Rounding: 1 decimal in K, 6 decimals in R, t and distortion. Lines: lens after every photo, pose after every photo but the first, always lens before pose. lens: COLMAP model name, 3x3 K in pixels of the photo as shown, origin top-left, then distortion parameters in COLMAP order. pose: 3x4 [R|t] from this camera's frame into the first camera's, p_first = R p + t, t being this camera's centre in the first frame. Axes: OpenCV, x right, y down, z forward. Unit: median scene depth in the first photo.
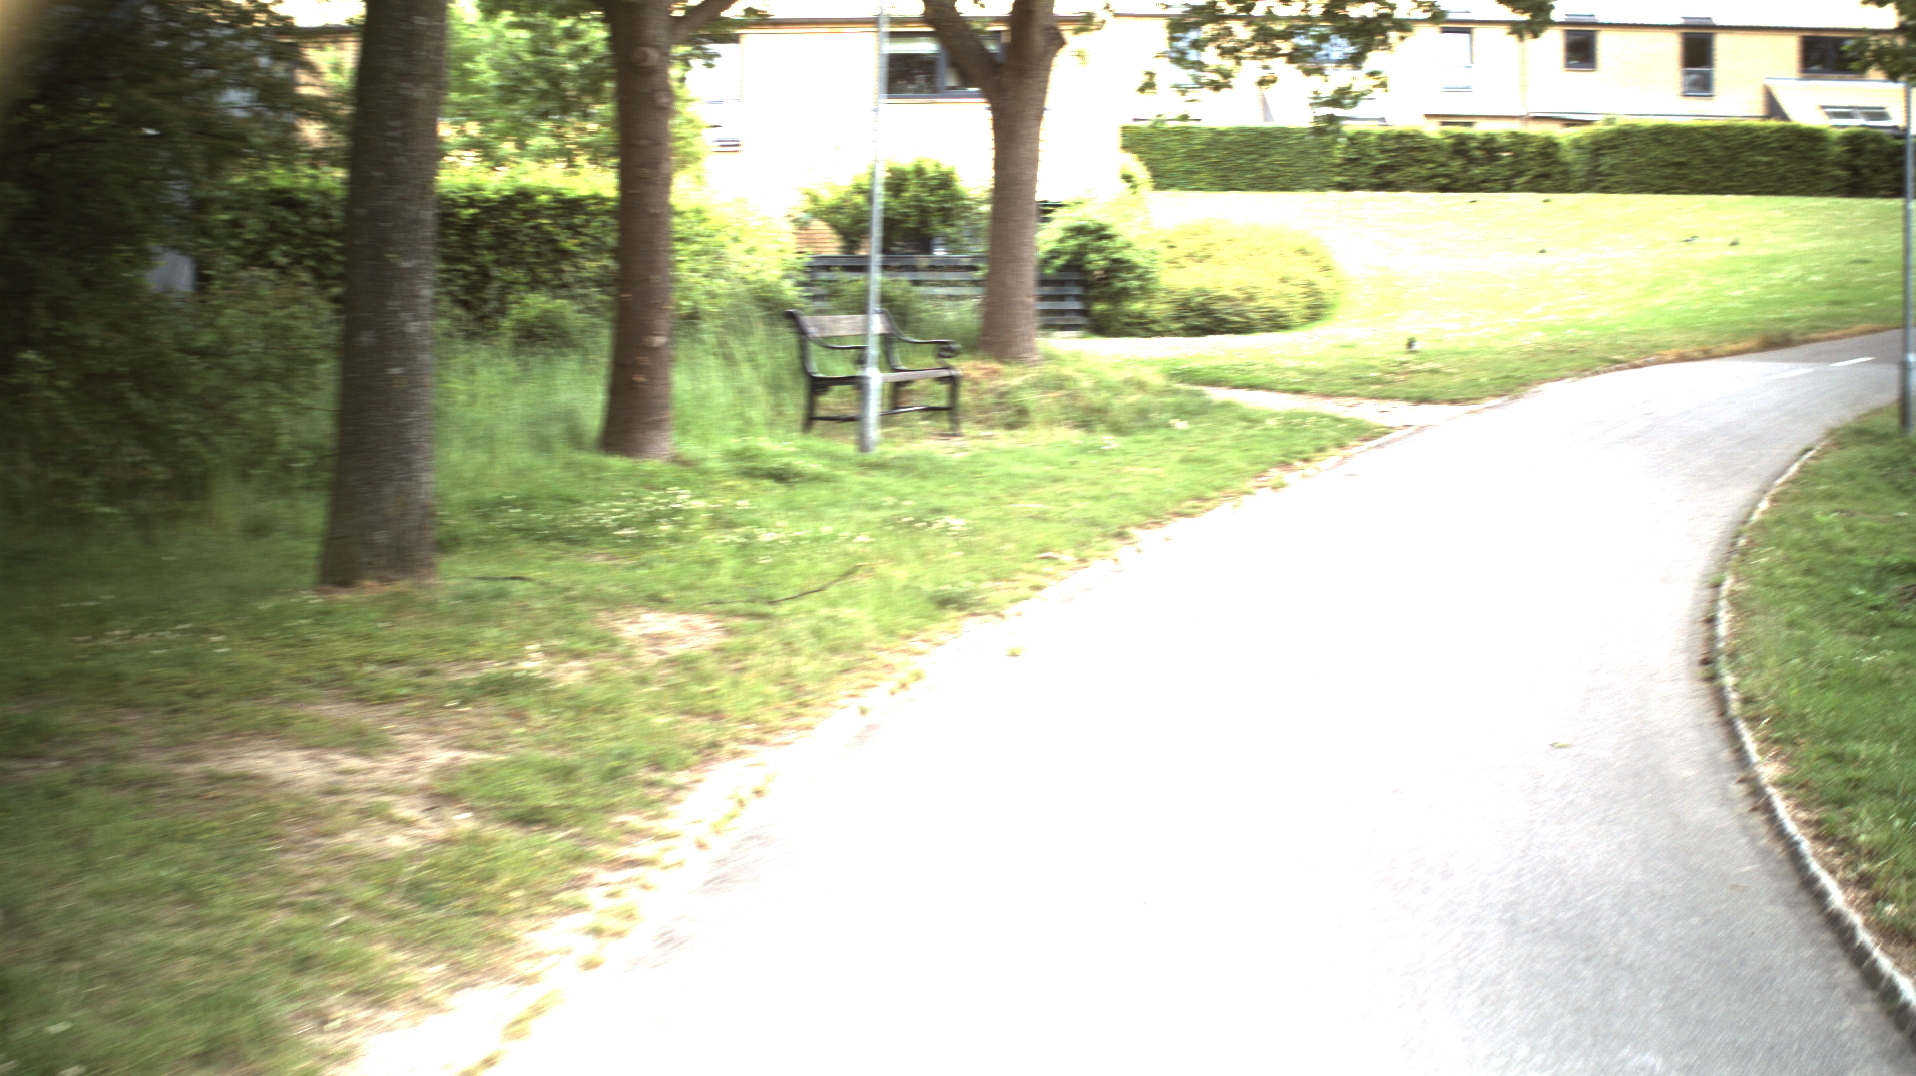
lens RADIAL K [[3523.4, 0, 958.0], [0, 3523.4, 538.0], [0, 0, 1]] dist [-0.308736, 0.363733]
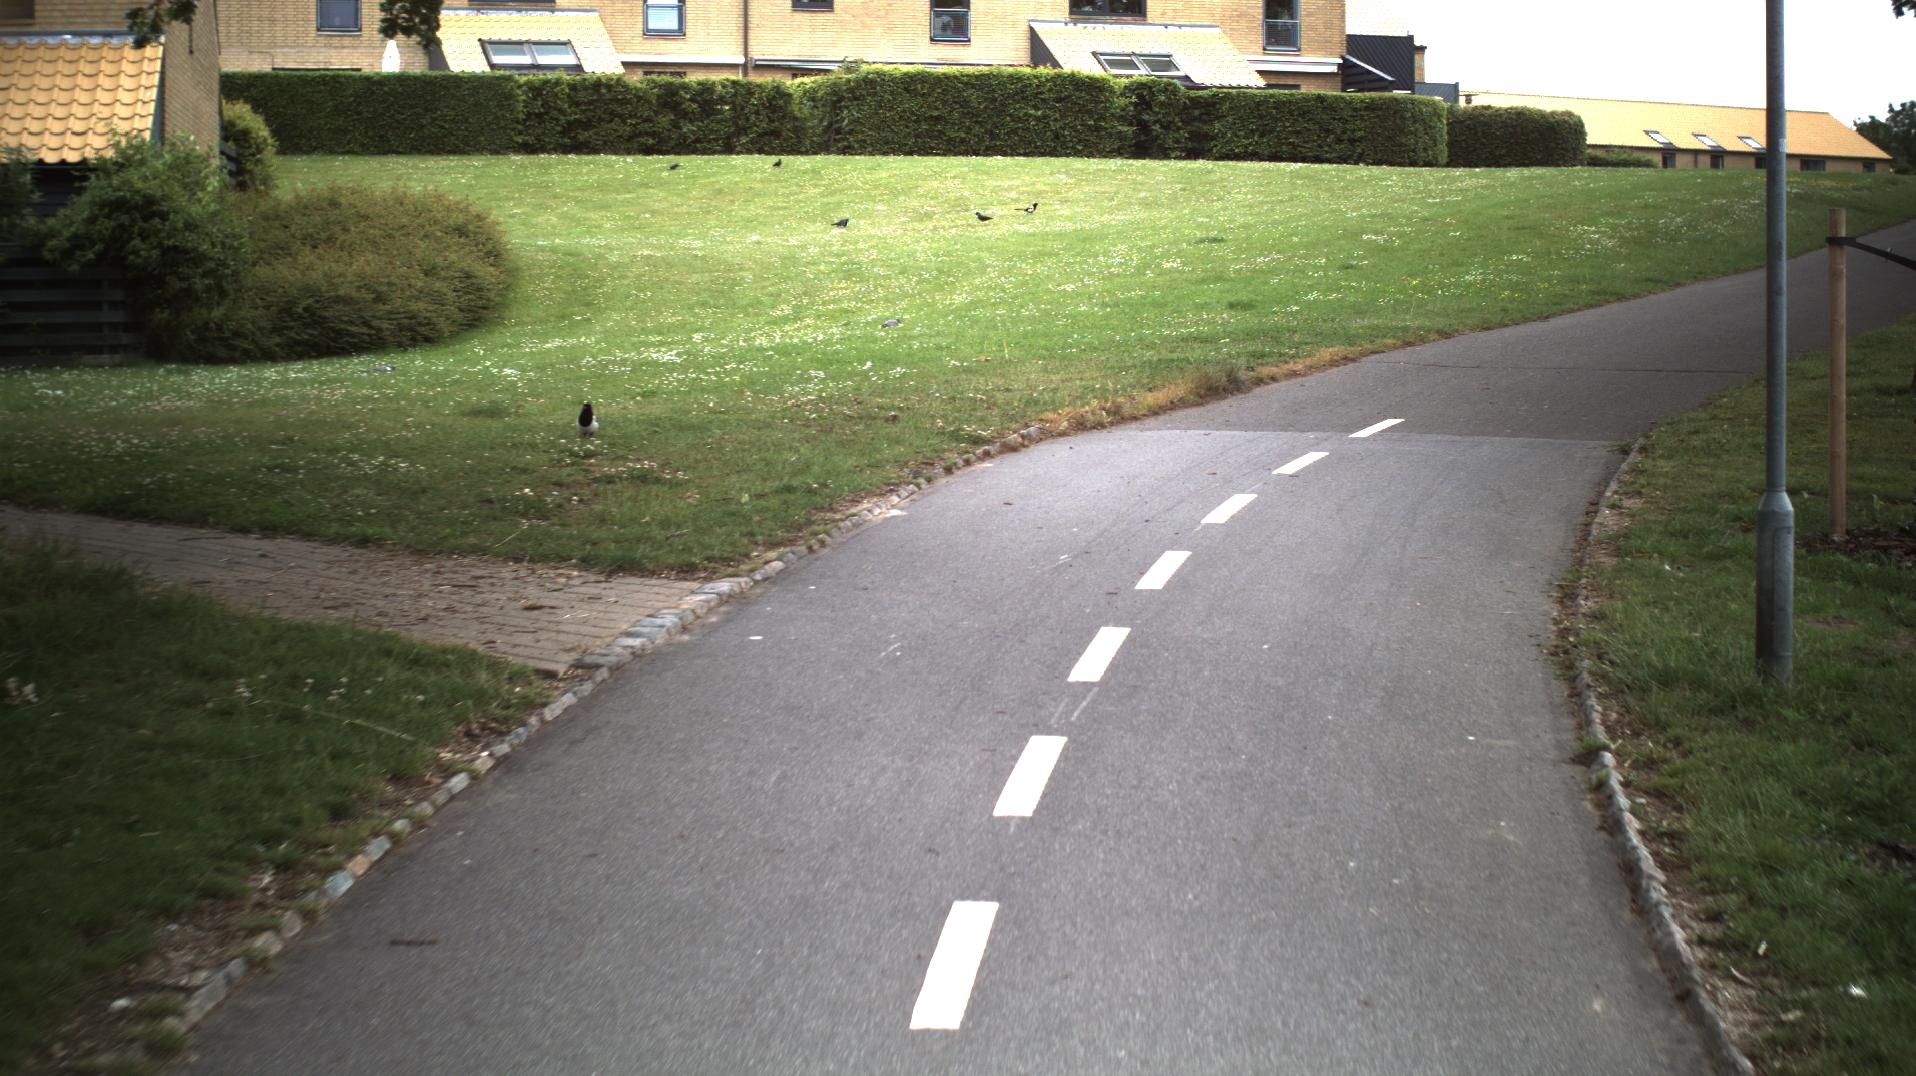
lens RADIAL K [[3523.4, 0, 958.0], [0, 3523.4, 538.0], [0, 0, 1]] dist [-0.308736, 0.363733]
pose [[0.974576, -0.015699, 0.223506, 0.046641], [0.013824, 0.999855, 0.009949, -0.030728], [-0.223630, -0.006607, 0.974652, 0.346794]]
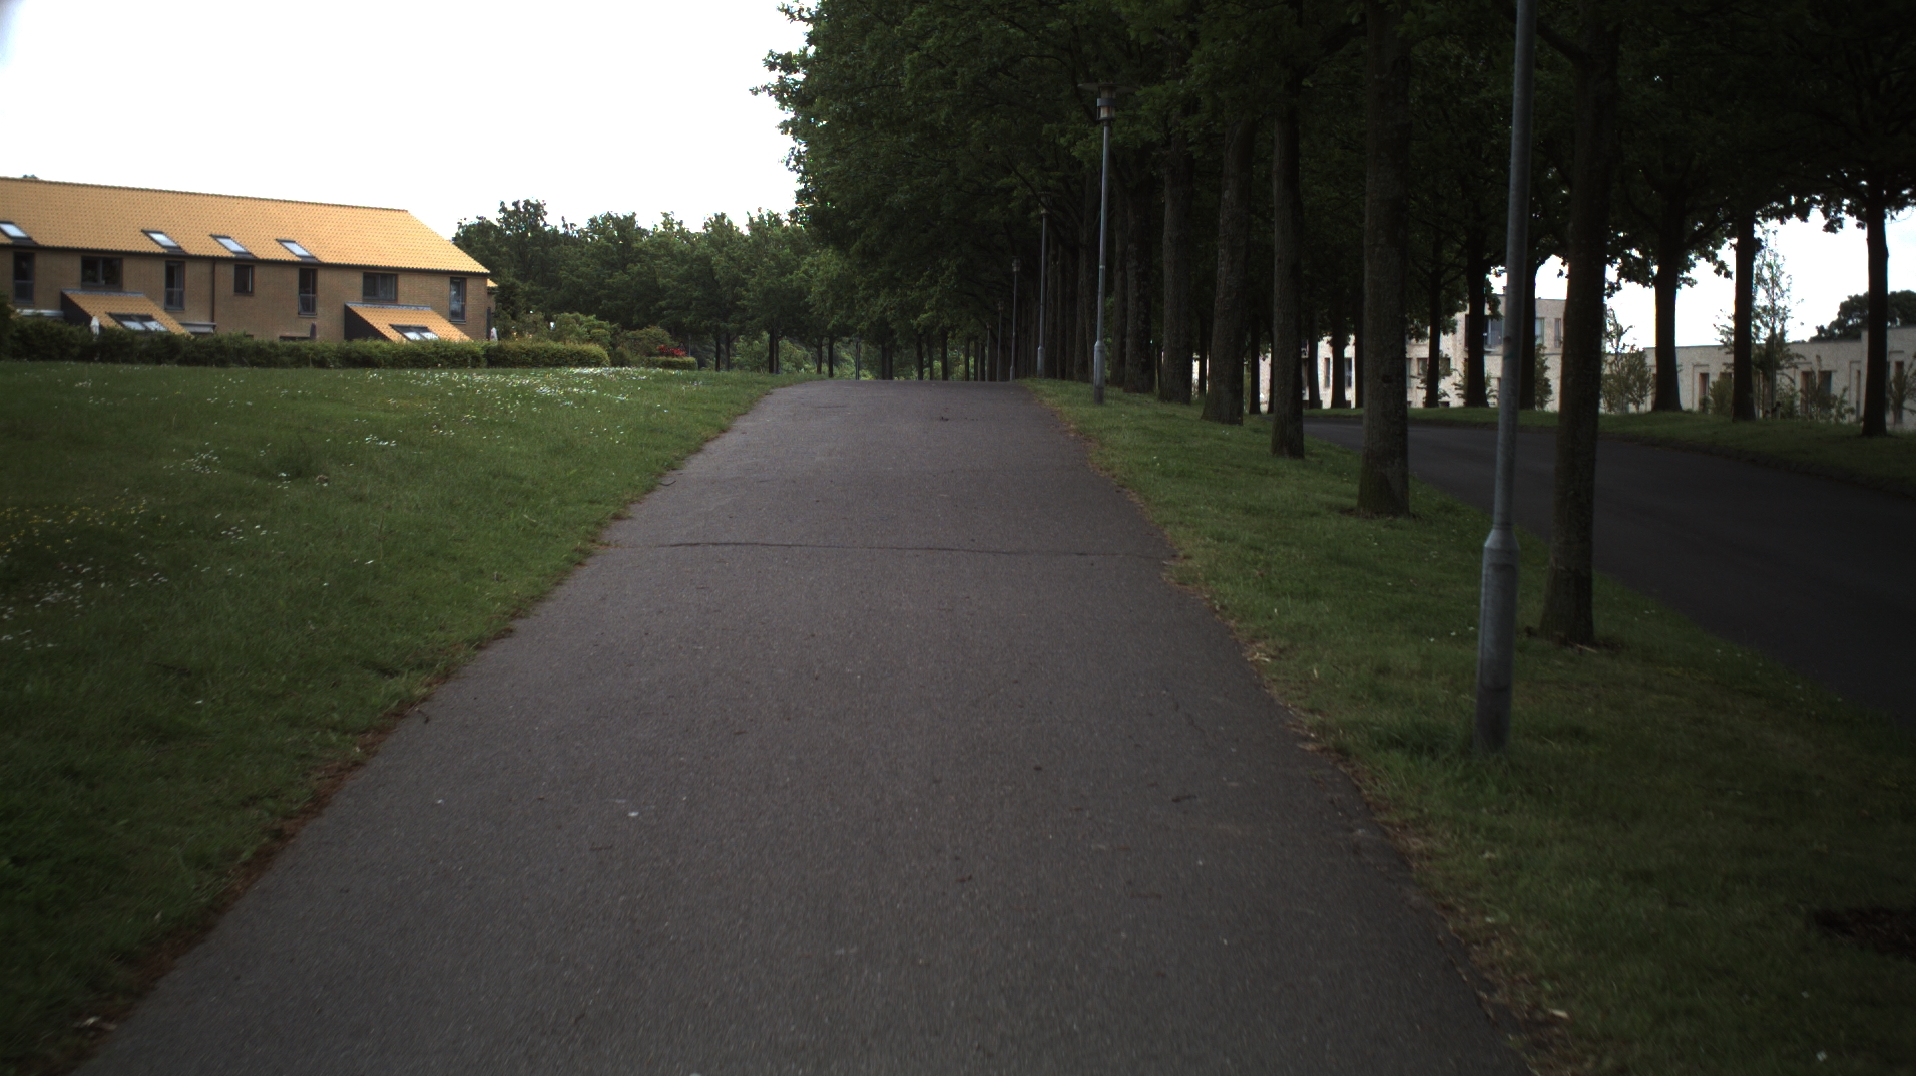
lens RADIAL K [[3523.4, 0, 958.0], [0, 3523.4, 538.0], [0, 0, 1]] dist [-0.308736, 0.363733]
pose [[0.816479, -0.001691, 0.577373, 0.610437], [0.011009, 0.999860, -0.012640, -0.151301], [-0.577271, 0.016676, 0.816382, 1.347356]]
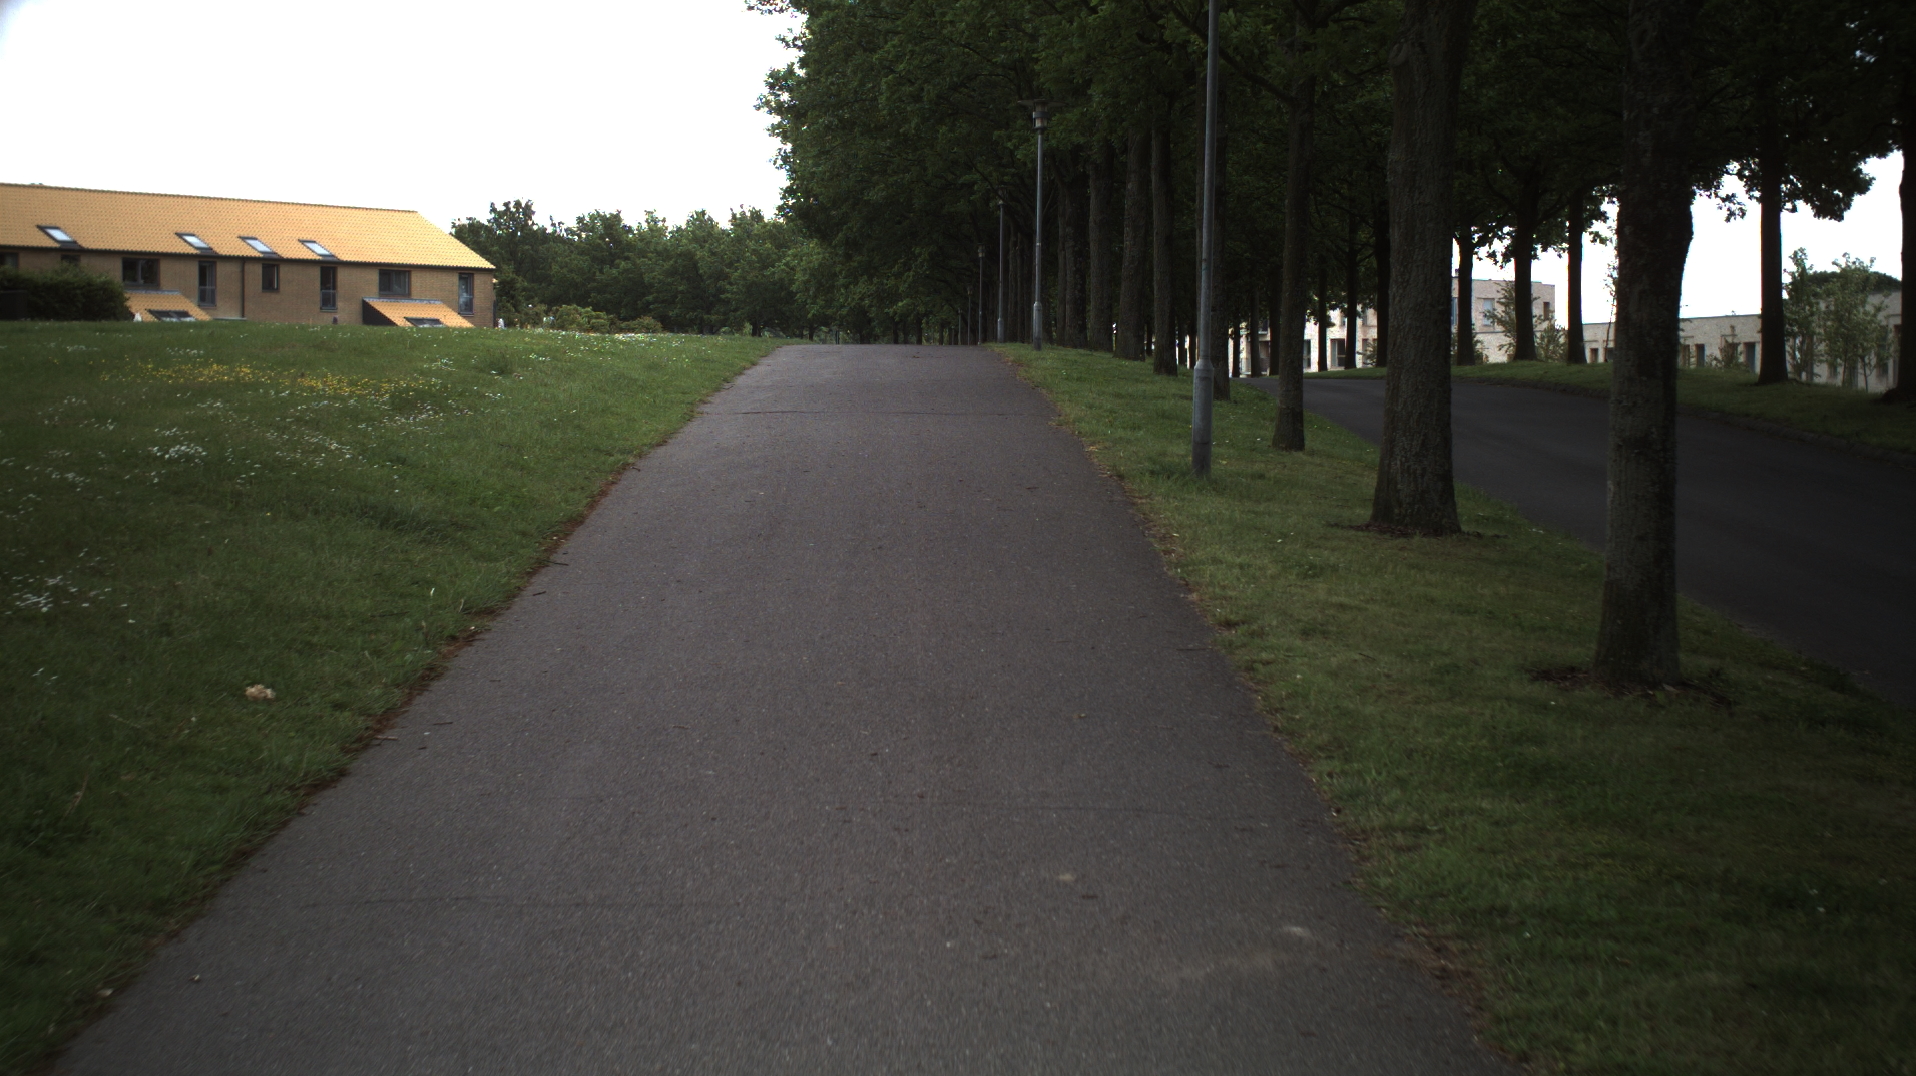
lens RADIAL K [[3523.4, 0, 958.0], [0, 3523.4, 538.0], [0, 0, 1]] dist [-0.308736, 0.363733]
pose [[0.812925, -0.015125, 0.582173, 0.478739], [0.026394, 0.999592, -0.010886, -0.125787], [-0.581771, 0.024216, 0.812992, 1.157812]]
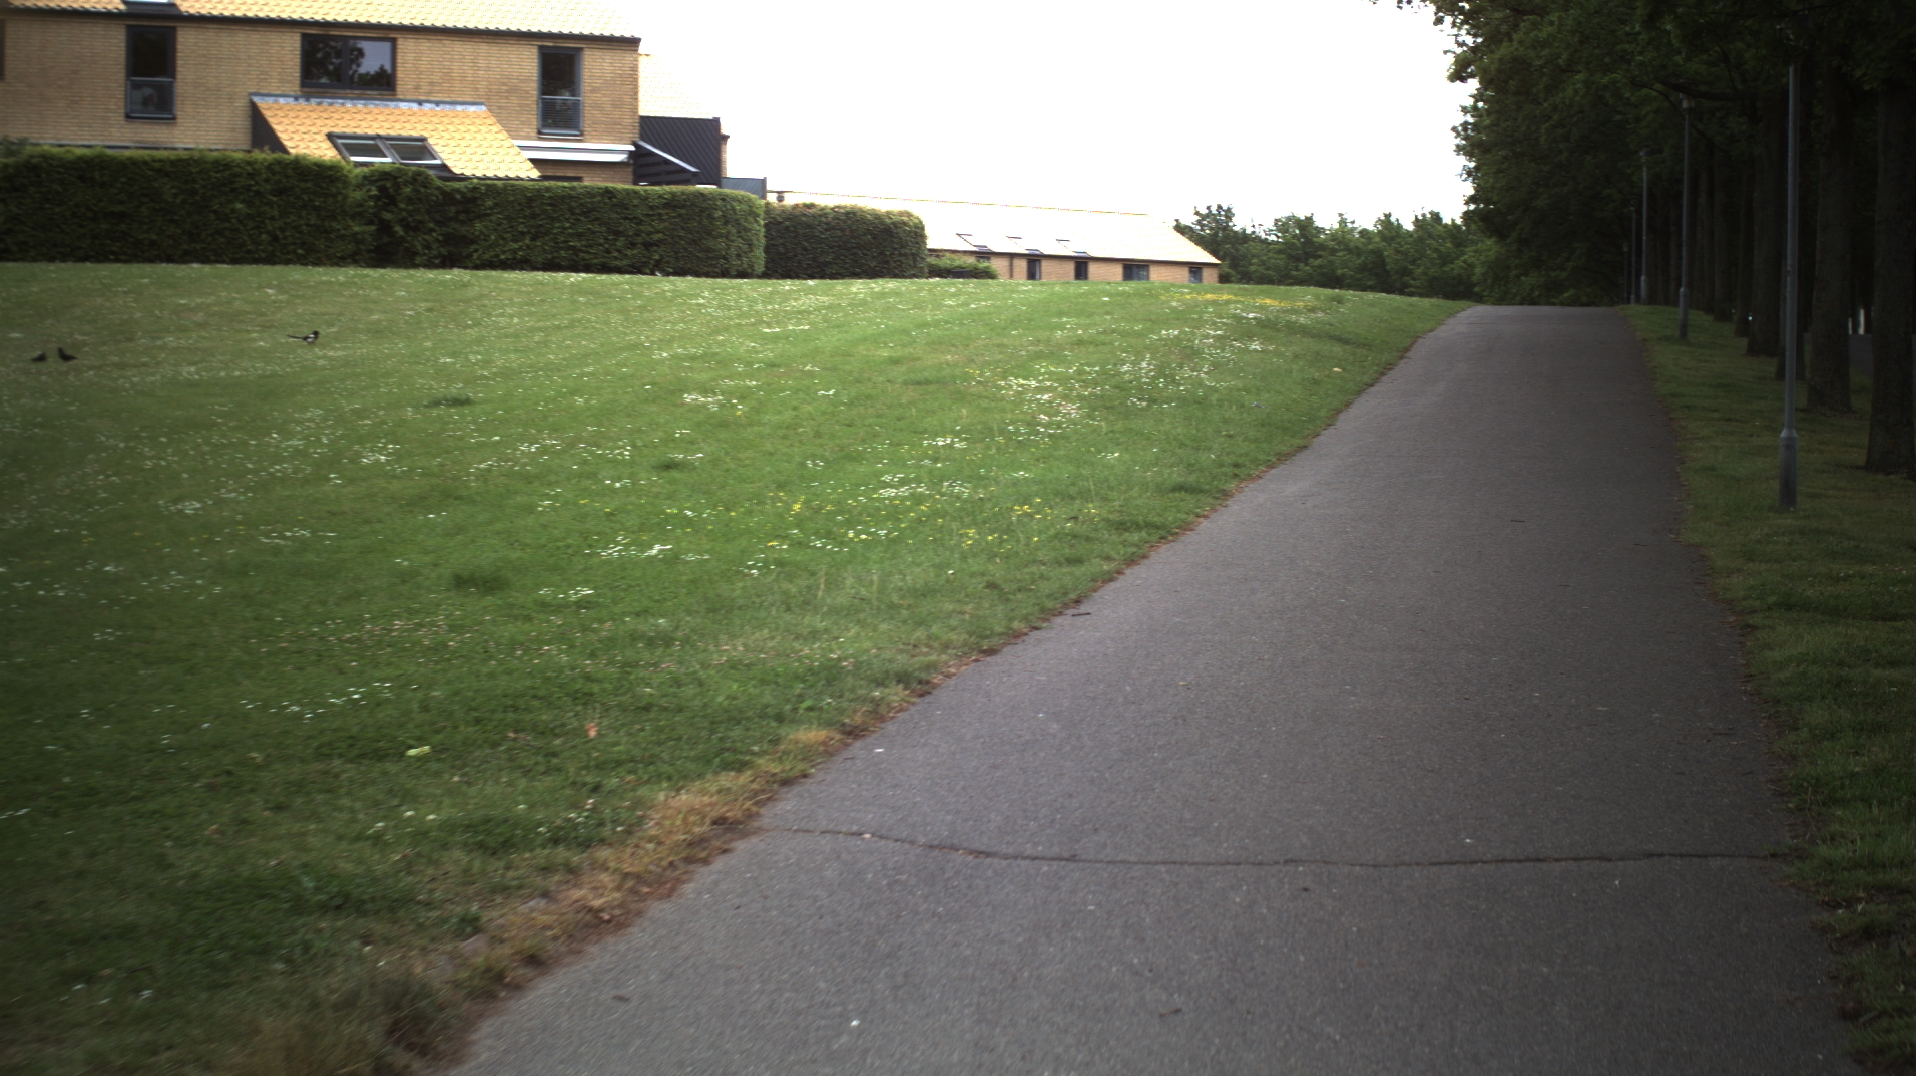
lens RADIAL K [[3523.4, 0, 958.0], [0, 3523.4, 538.0], [0, 0, 1]] dist [-0.308736, 0.363733]
pose [[0.908586, -0.010453, 0.417566, 0.156459], [0.018693, 0.999703, -0.015650, -0.067321], [-0.417279, 0.022025, 0.908512, 0.678782]]
